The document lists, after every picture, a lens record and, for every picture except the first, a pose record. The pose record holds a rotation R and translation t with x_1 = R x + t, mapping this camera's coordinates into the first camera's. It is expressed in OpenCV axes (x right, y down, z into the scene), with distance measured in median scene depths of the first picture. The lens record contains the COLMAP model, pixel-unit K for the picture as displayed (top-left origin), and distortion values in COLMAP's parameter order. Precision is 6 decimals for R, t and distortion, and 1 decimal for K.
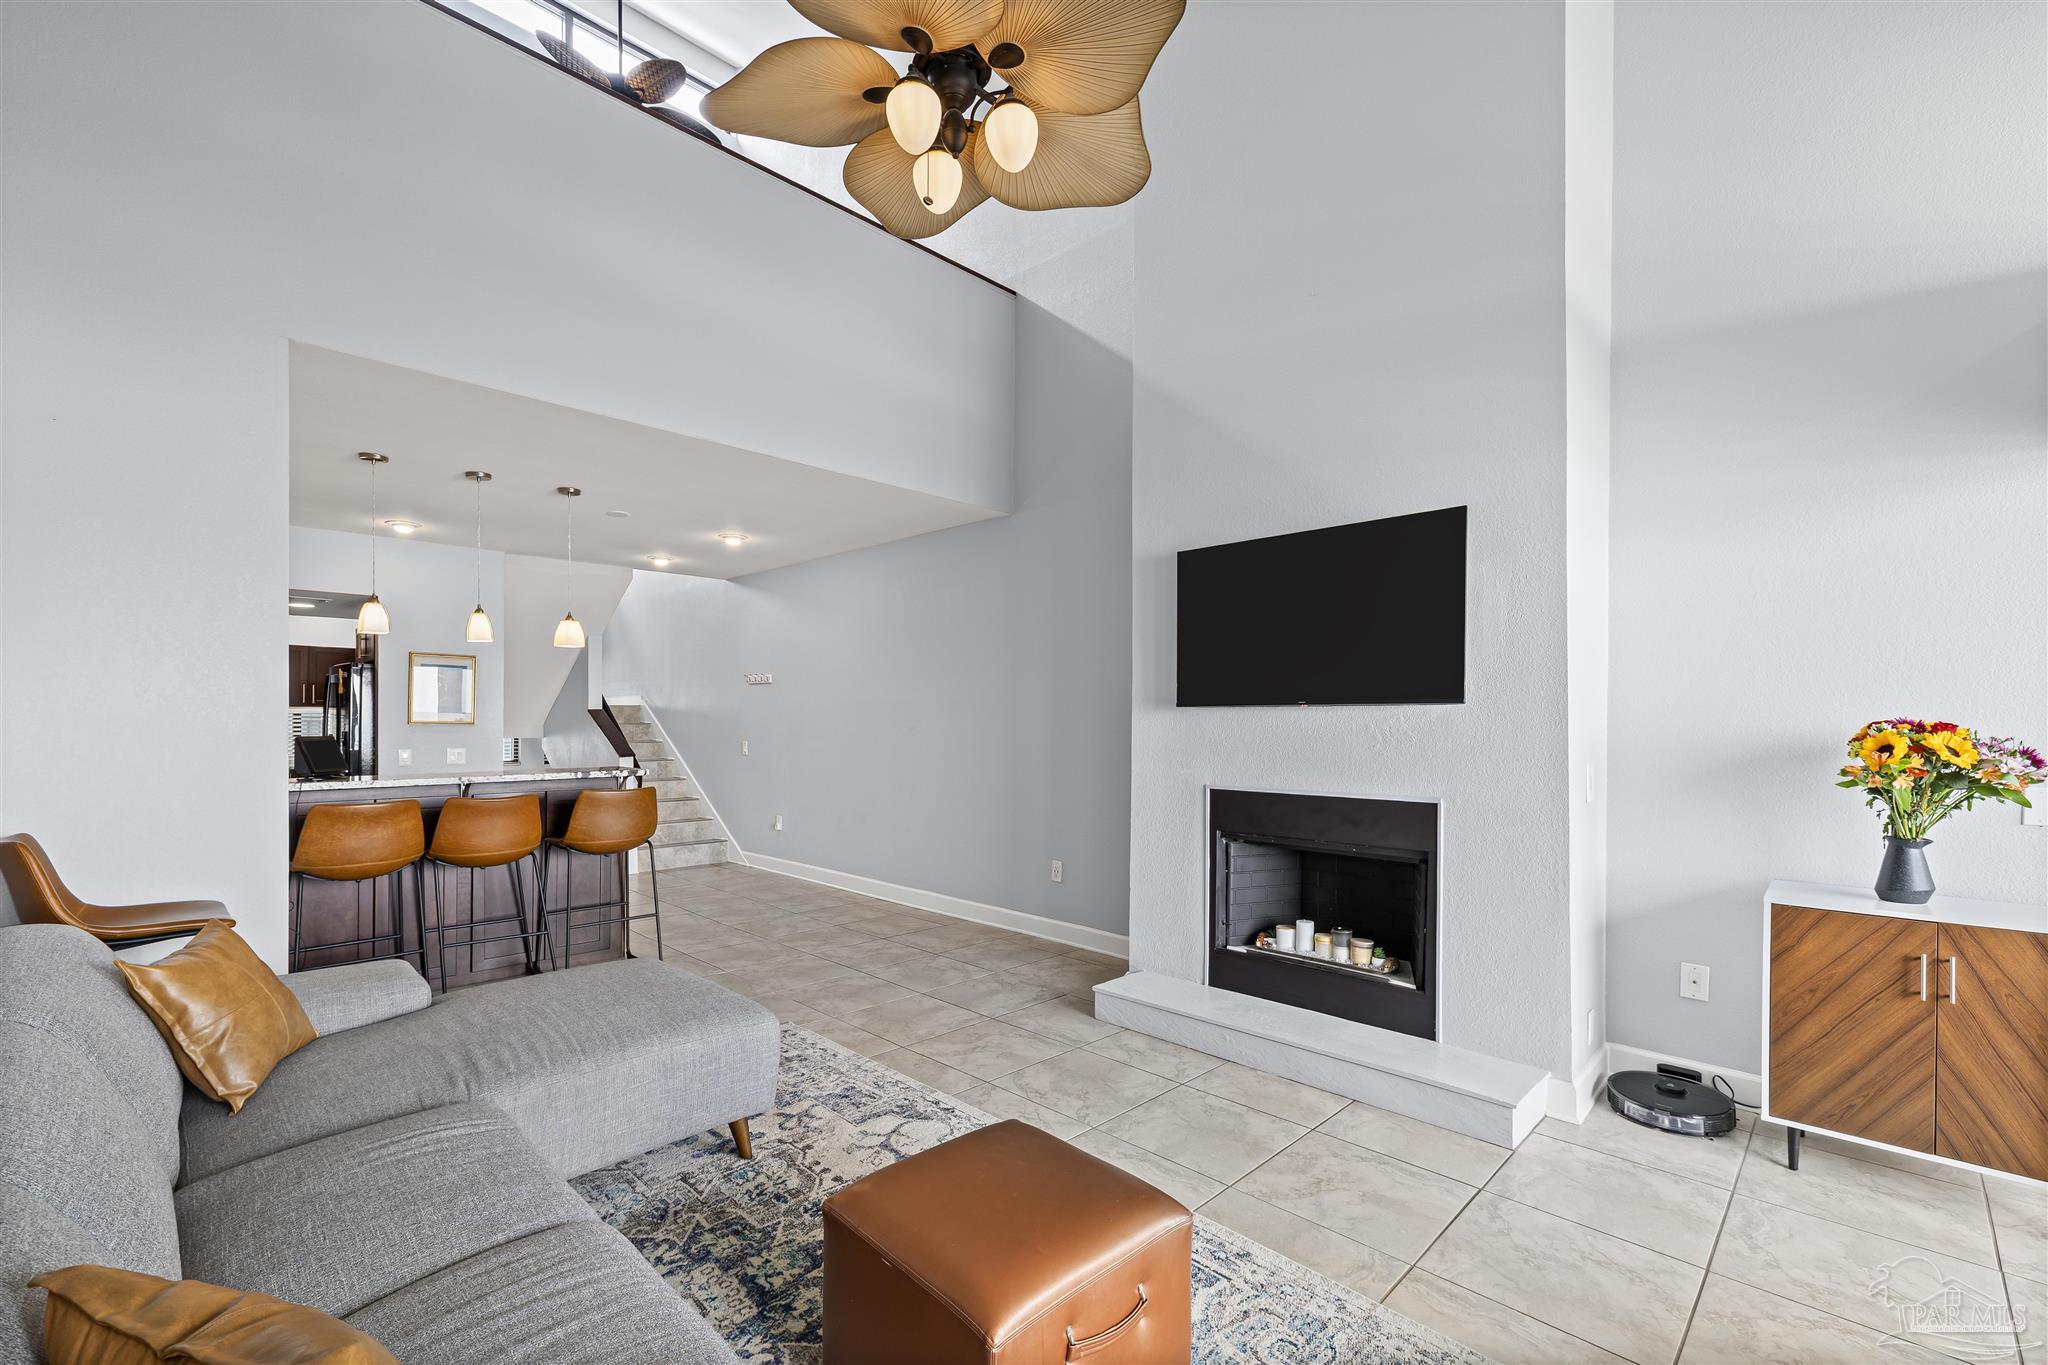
lens RADIAL K [[867.3, 0, 1018.2], [0, 867.3, 707.4], [0, 0, 1]] dist [0.001052, 0.000467]
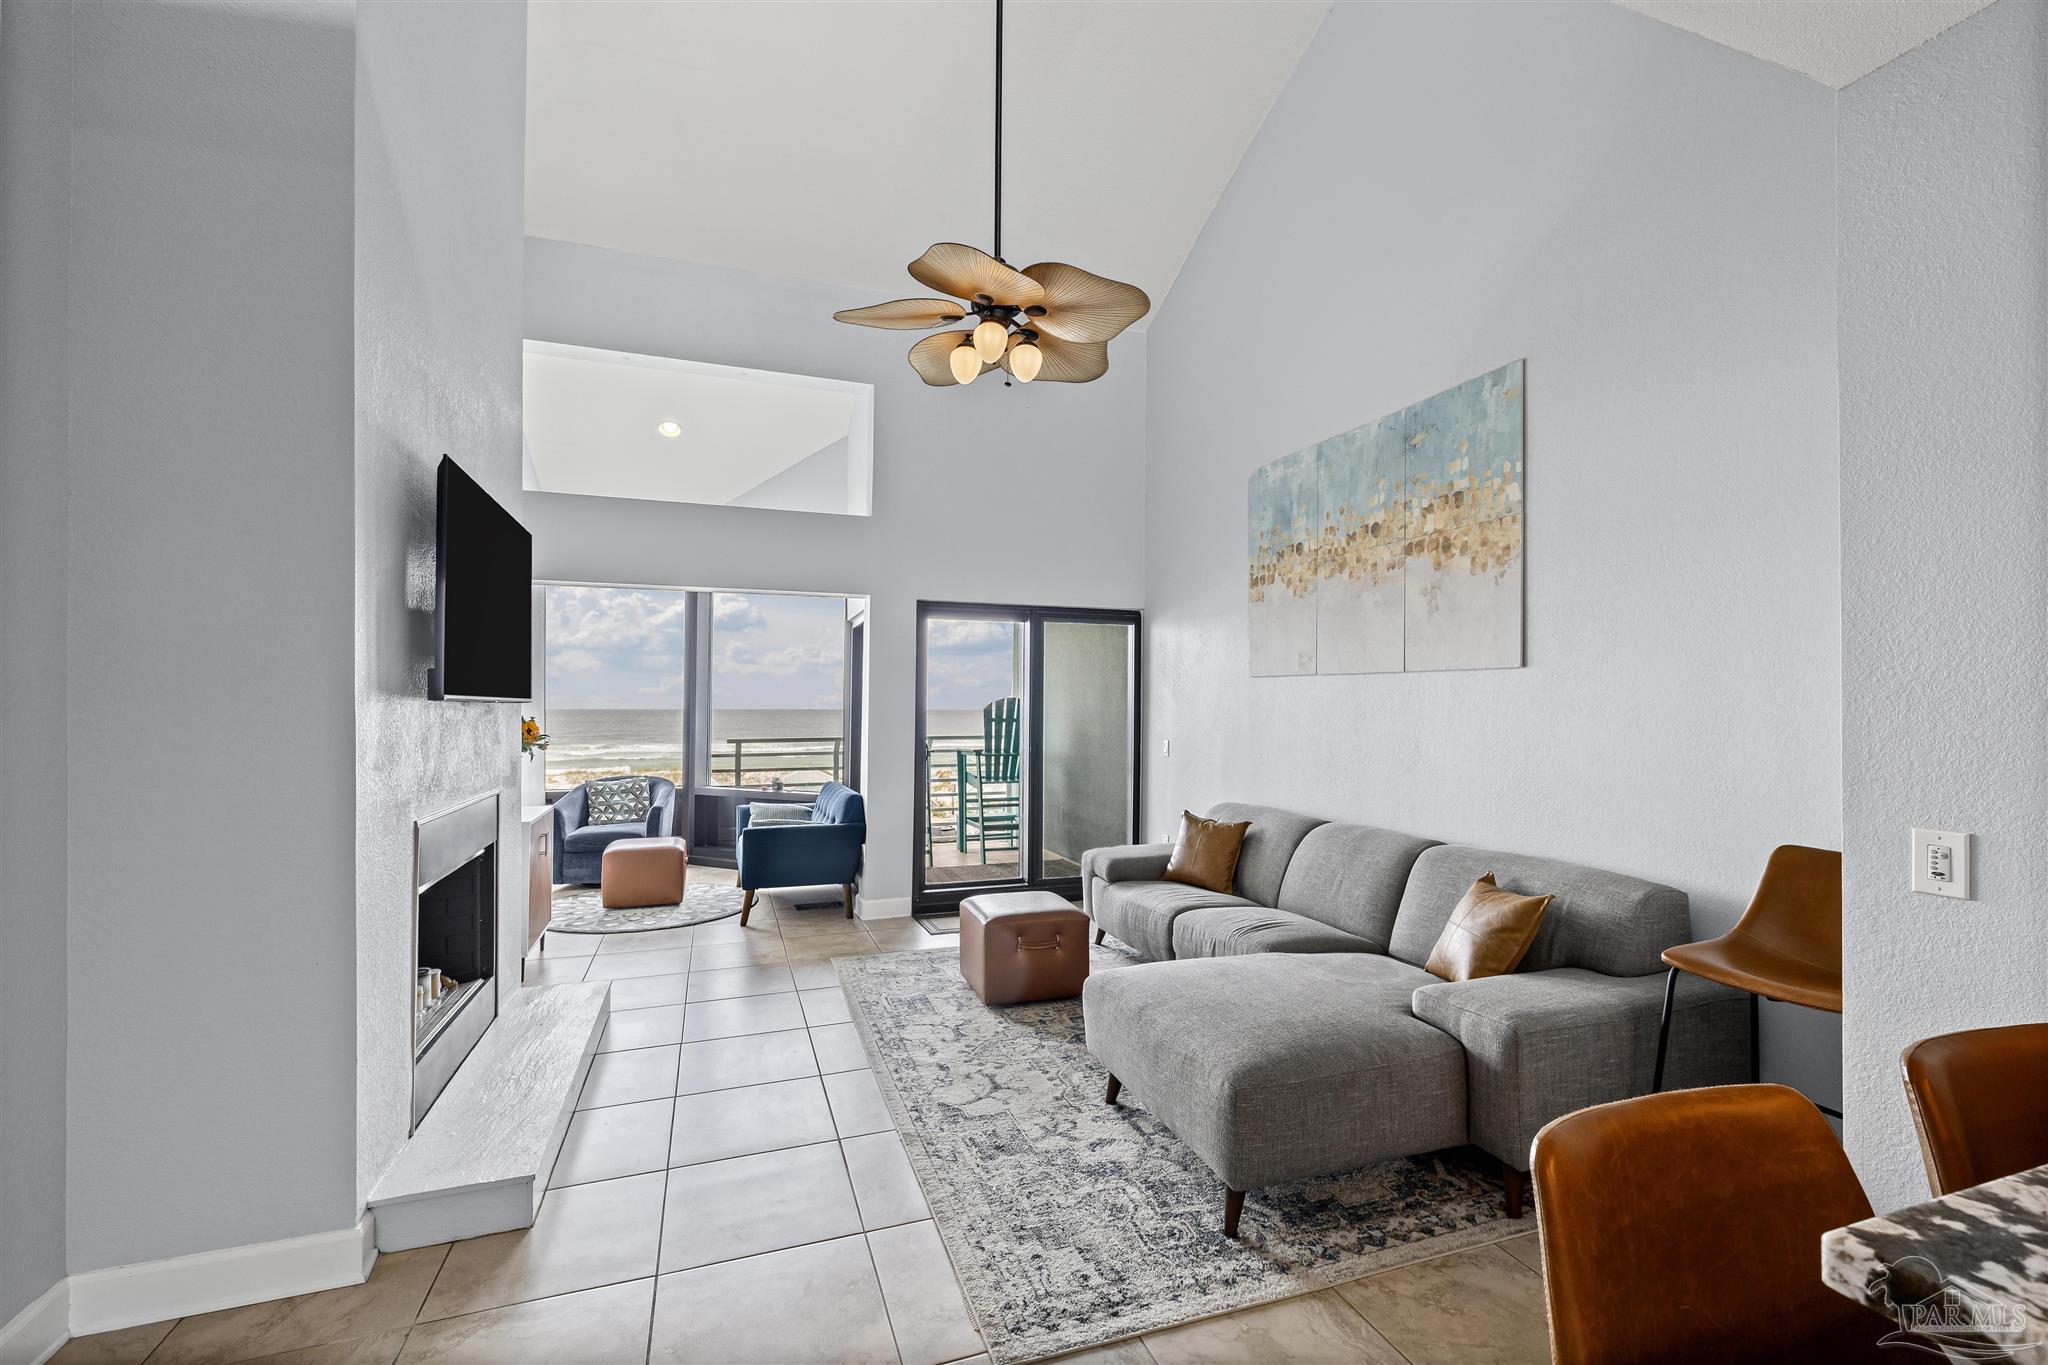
lens RADIAL K [[867.3, 0, 1018.2], [0, 867.3, 707.4], [0, 0, 1]] dist [0.001052, 0.000467]
pose [[-0.898712, -0.009034, 0.438446, -0.631258], [-0.008463, 0.999959, 0.003256, -0.005186], [-0.438457, -0.000784, -0.898752, 1.874893]]
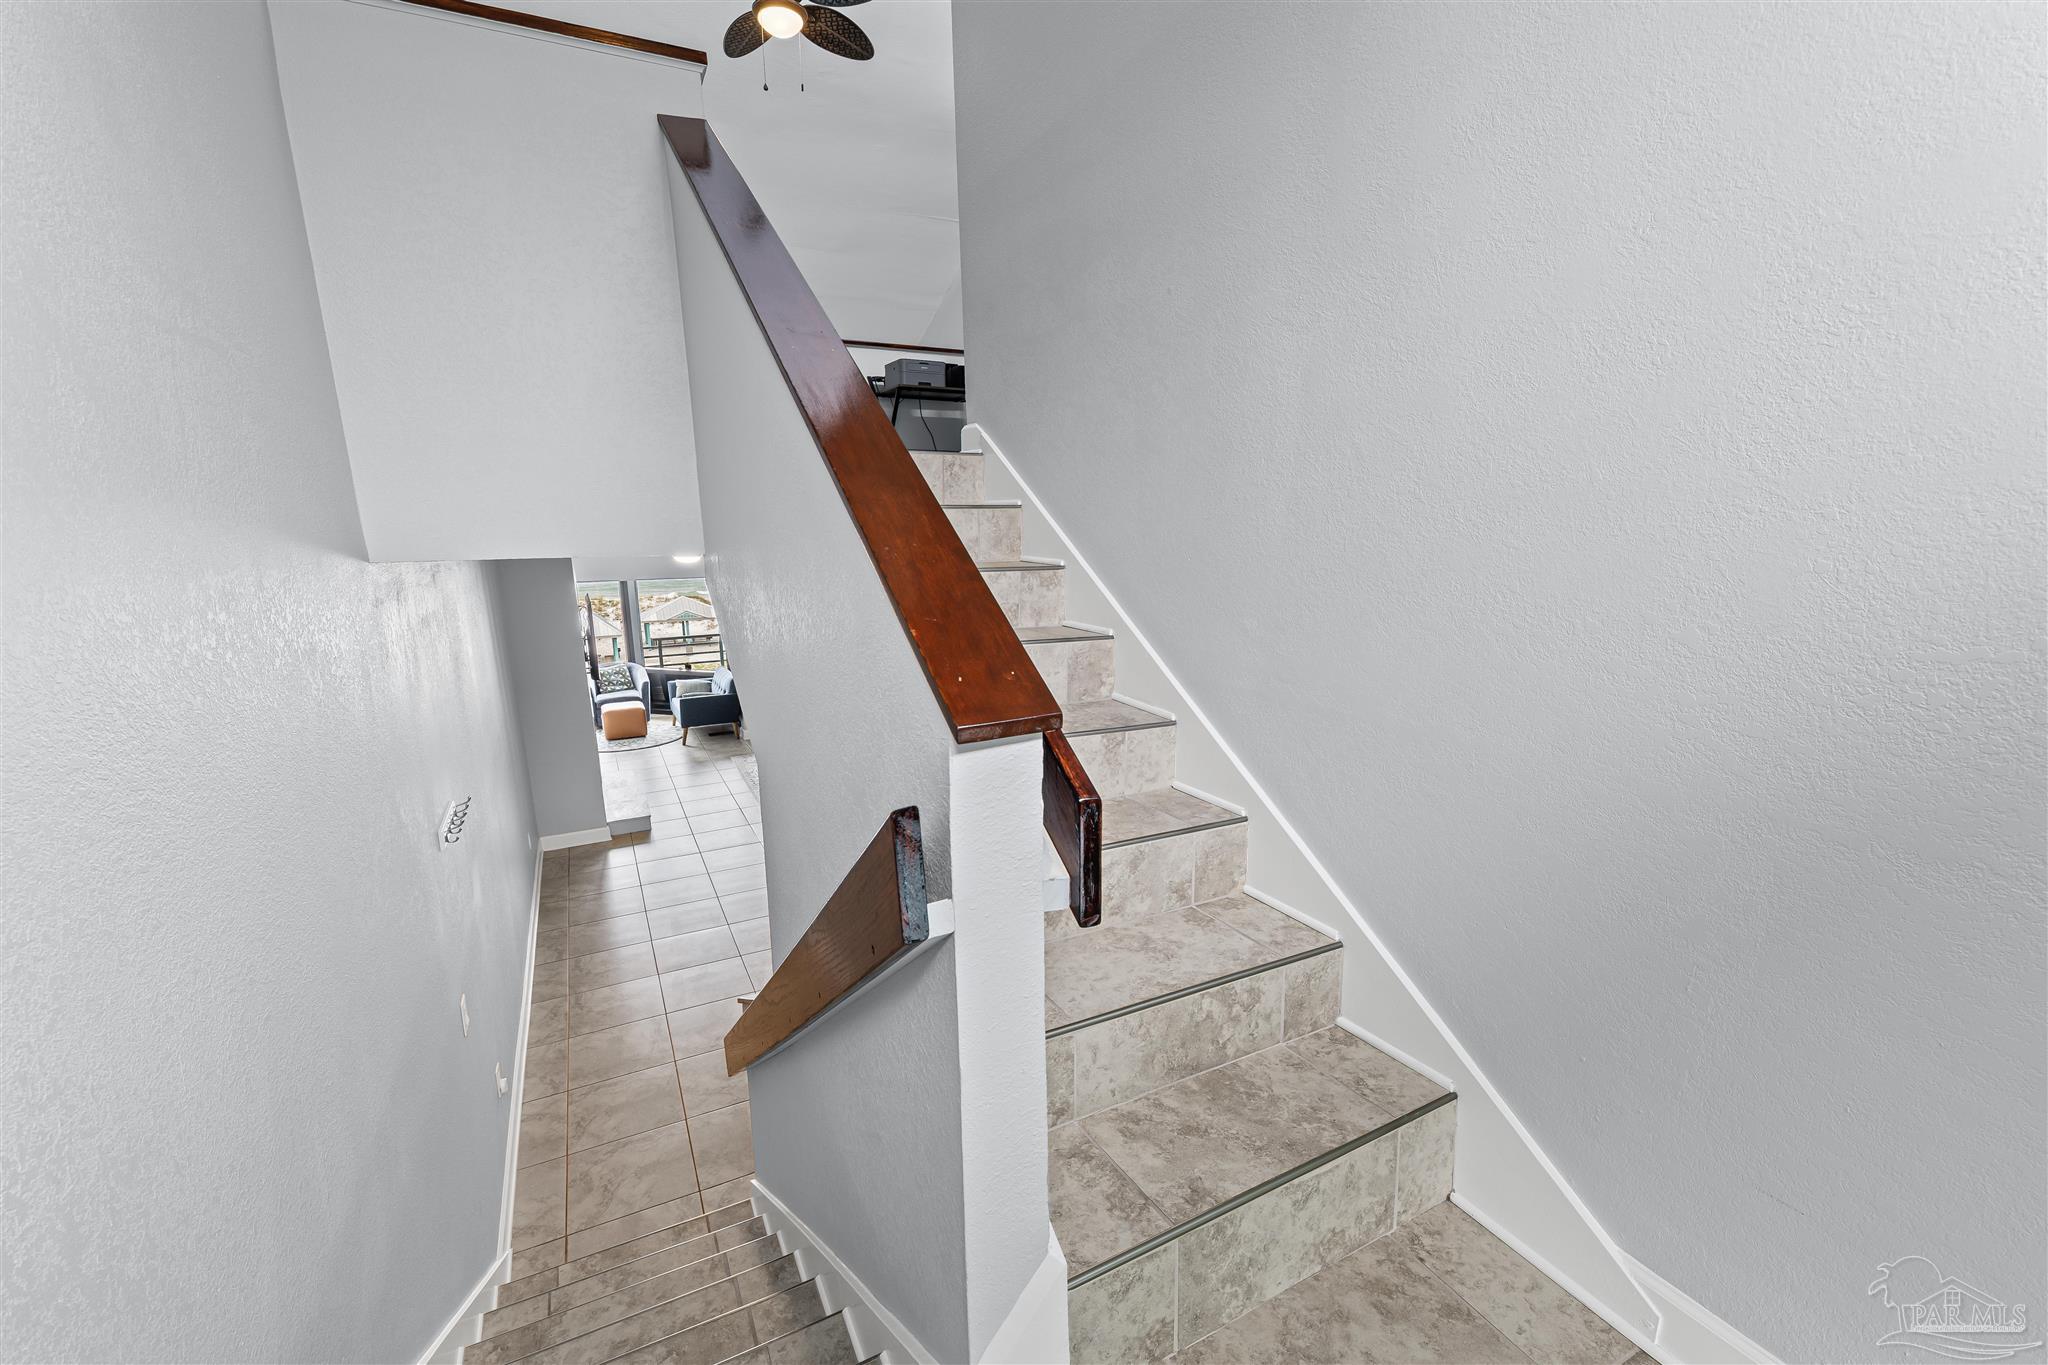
lens RADIAL K [[867.3, 0, 1018.2], [0, 867.3, 707.4], [0, 0, 1]] dist [0.001052, 0.000467]
pose [[-0.949831, -0.066219, 0.305672, -1.857106], [0.001840, 0.976129, 0.217182, -0.520245], [-0.312757, 0.206848, -0.927036, 3.524683]]
